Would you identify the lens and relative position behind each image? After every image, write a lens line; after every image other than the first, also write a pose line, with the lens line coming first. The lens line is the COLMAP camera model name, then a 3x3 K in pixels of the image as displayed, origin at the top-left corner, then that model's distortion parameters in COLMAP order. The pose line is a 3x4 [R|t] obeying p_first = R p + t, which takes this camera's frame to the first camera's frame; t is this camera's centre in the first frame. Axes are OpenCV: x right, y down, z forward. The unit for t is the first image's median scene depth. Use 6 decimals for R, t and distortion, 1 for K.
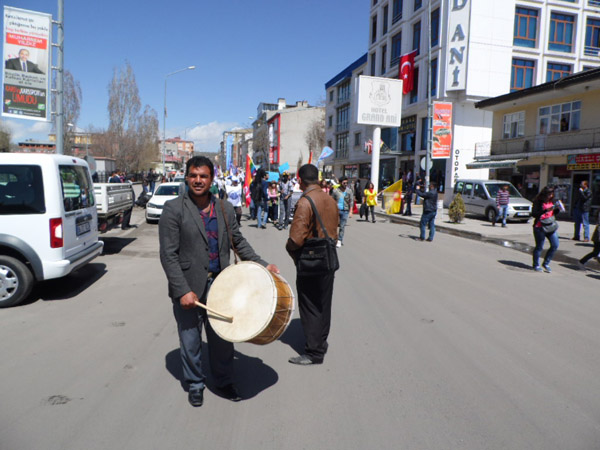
lens RADIAL K [[414.2, 0, 300.0], [0, 414.2, 225.0], [0, 0, 1]] dist [-0.006080, -0.003703]
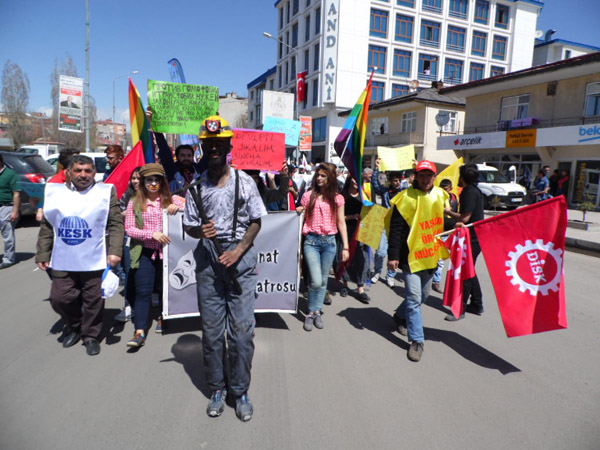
lens RADIAL K [[401.2, 0, 300.0], [0, 401.2, 225.0], [0, 0, 1]] dist [0.001318, 0.000448]
pose [[0.987581, -0.017171, 0.156171, 0.042034], [0.010256, 0.998935, 0.044978, 0.042912], [-0.156777, -0.042818, 0.986705, -0.398510]]
